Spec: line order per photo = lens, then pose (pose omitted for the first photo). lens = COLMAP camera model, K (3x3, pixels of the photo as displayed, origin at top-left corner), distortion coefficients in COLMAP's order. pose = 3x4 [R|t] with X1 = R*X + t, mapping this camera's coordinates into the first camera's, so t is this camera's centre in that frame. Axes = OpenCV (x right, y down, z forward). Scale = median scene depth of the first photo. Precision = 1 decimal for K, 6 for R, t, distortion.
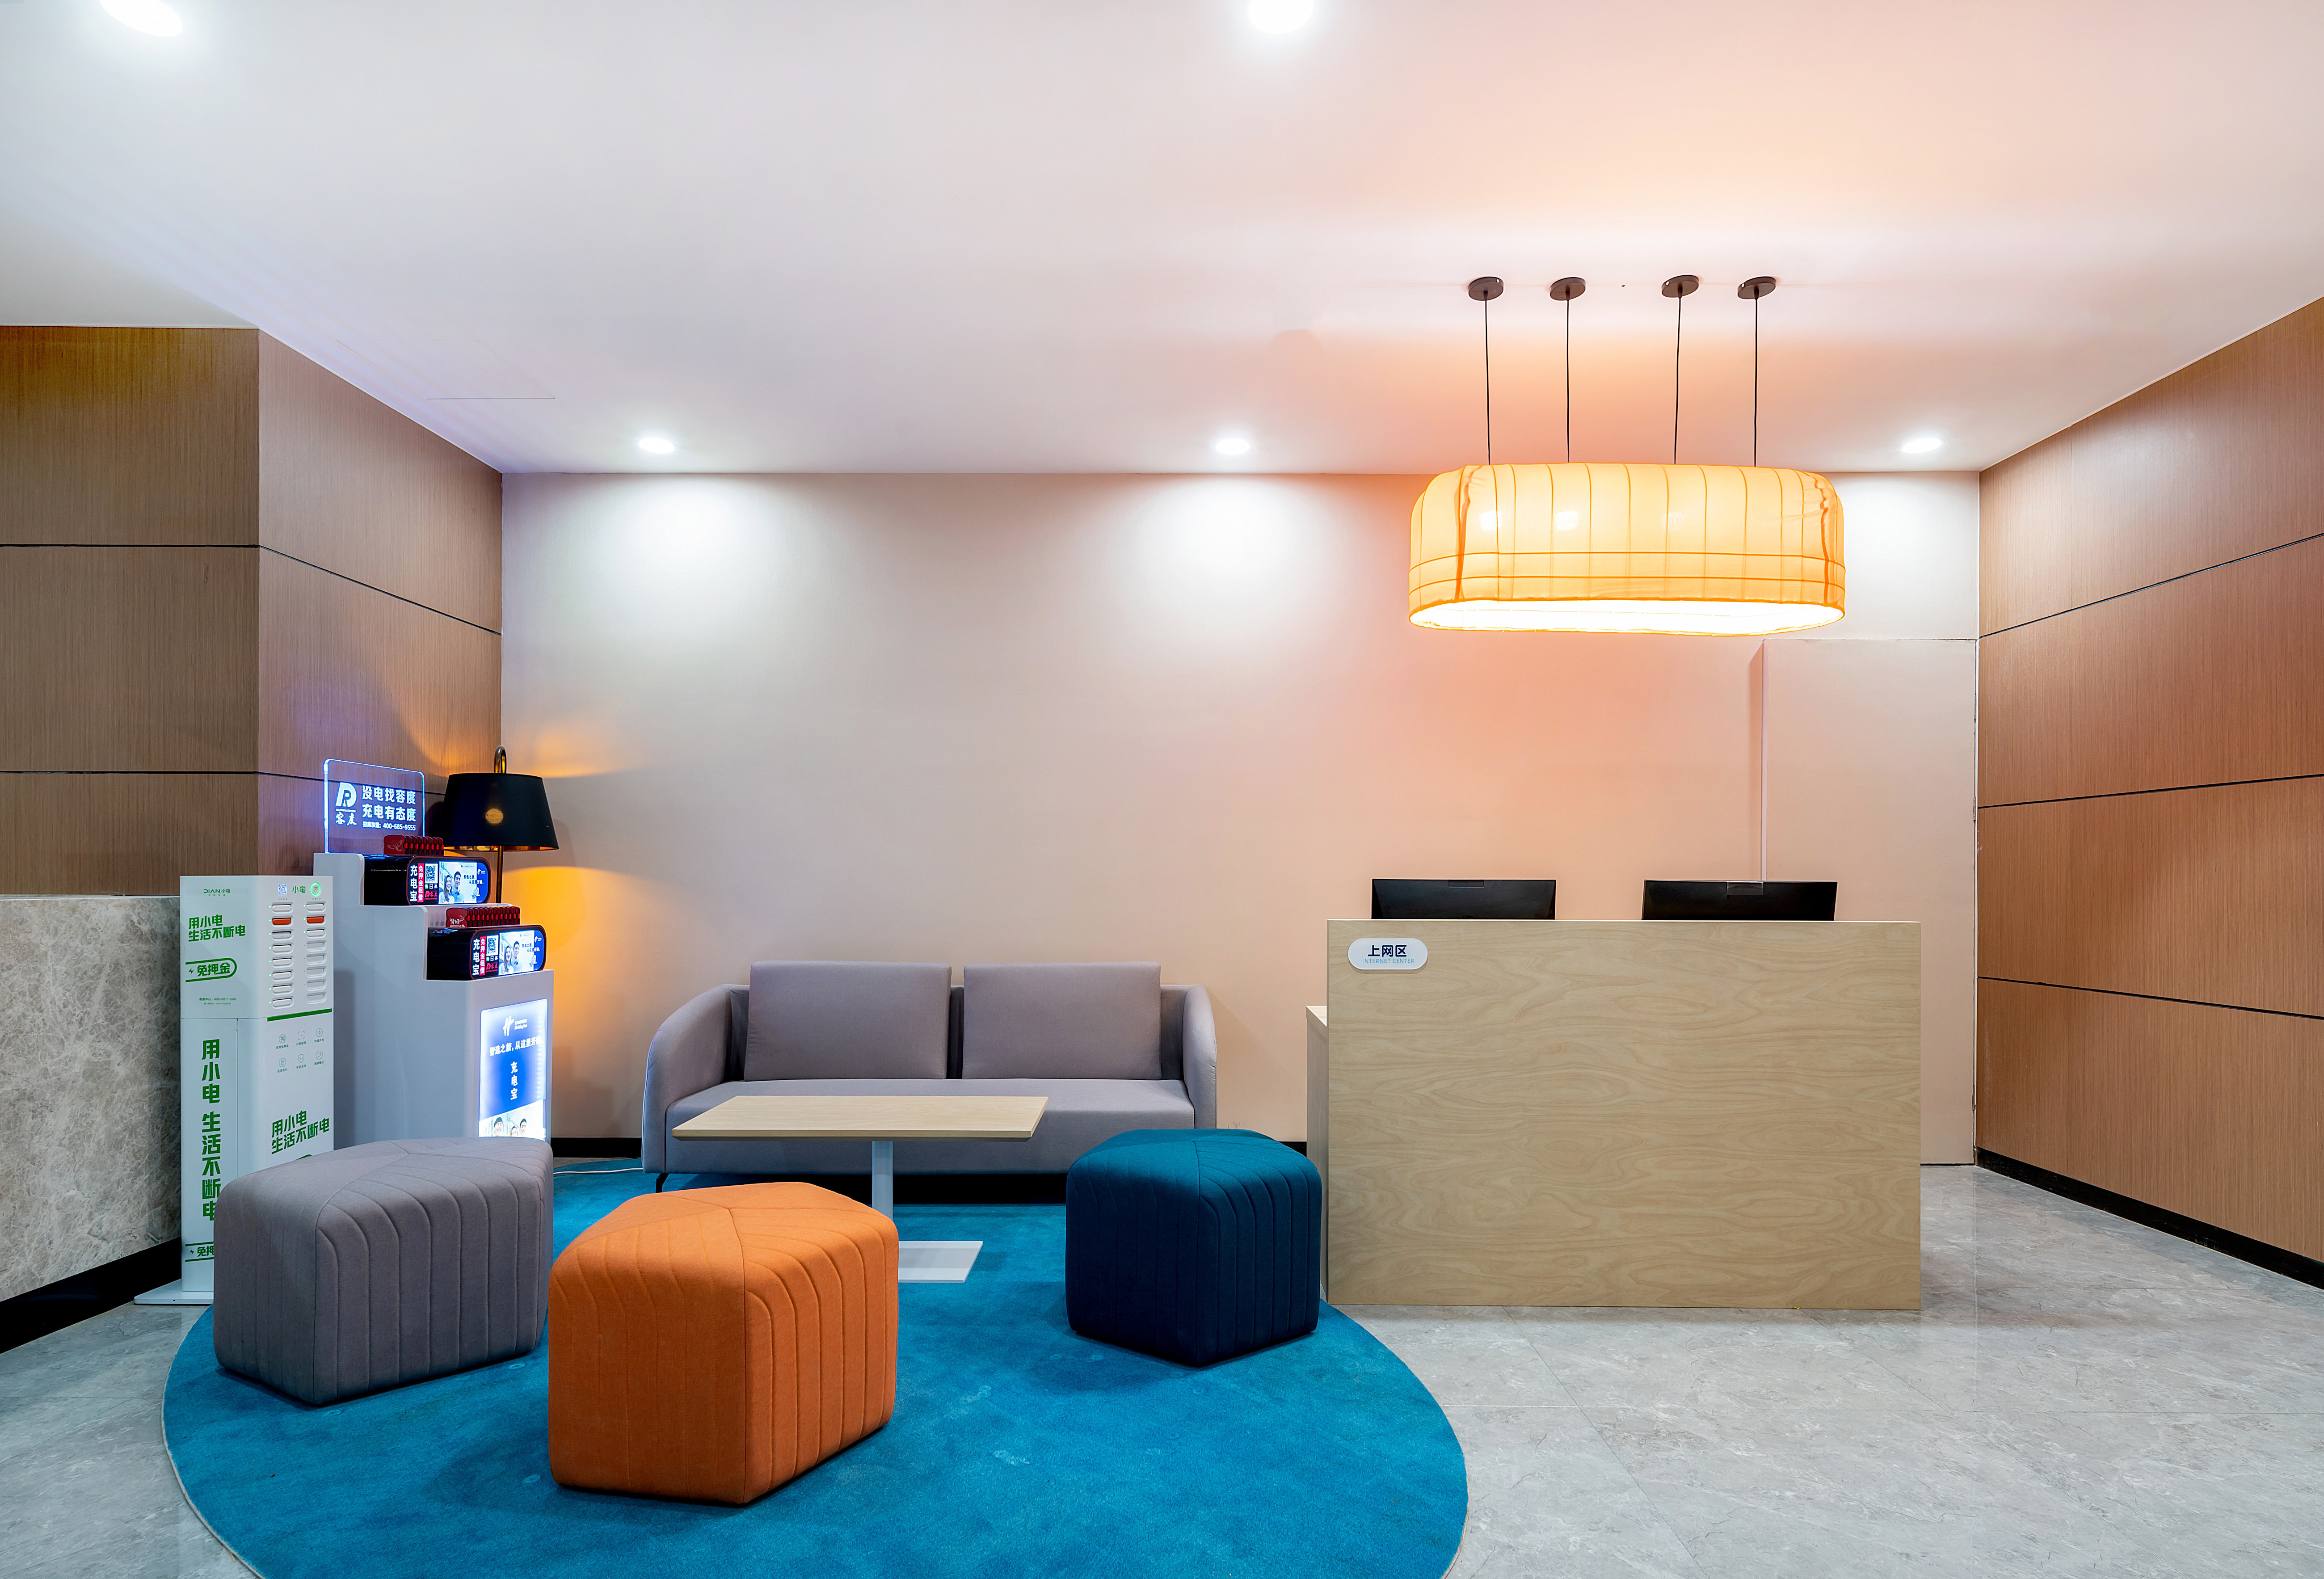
lens RADIAL K [[1123.5, 0, 1155.2], [0, 1123.5, 900.2], [0, 0, 1]] dist [-0.000548, -0.002740]
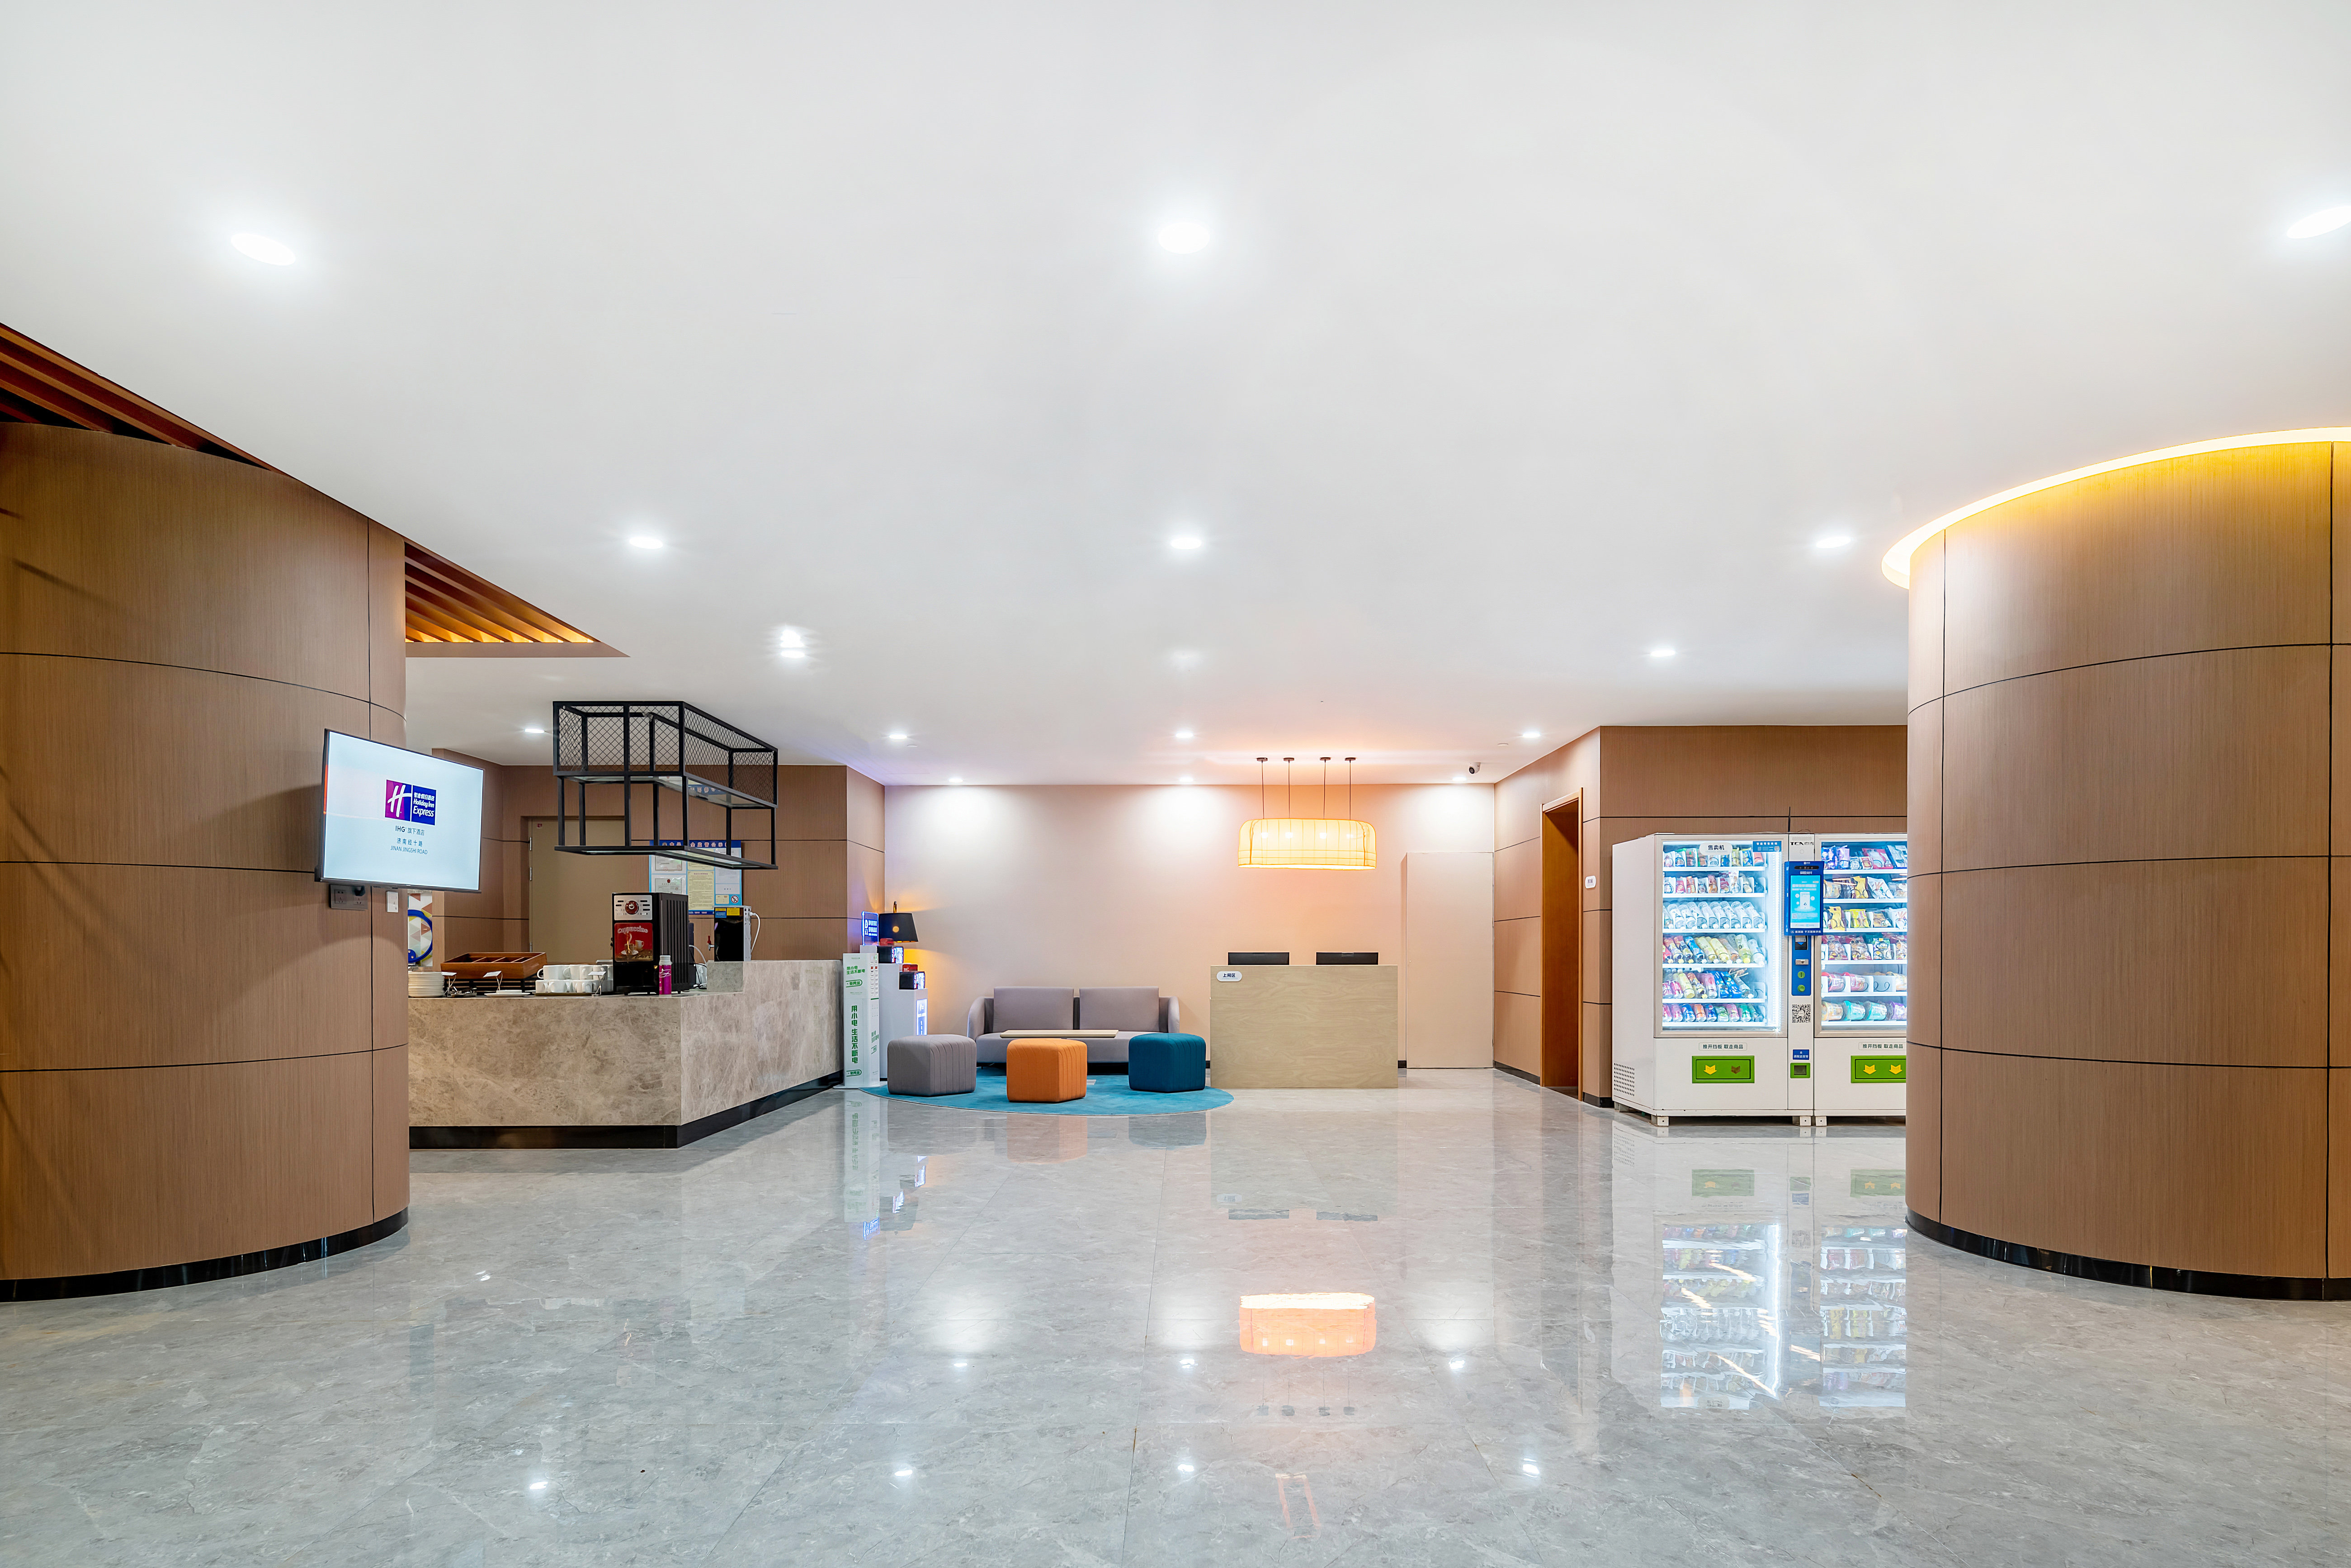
lens RADIAL K [[1181.5, 0, 1164.1], [0, 1181.5, 962.9], [0, 0, 1]] dist [0.008470, 0.001471]
pose [[0.999965, -0.006114, -0.005699, 0.043953], [0.006068, 0.999949, -0.008051, 0.035381], [0.005748, 0.008016, 0.999951, -2.250183]]
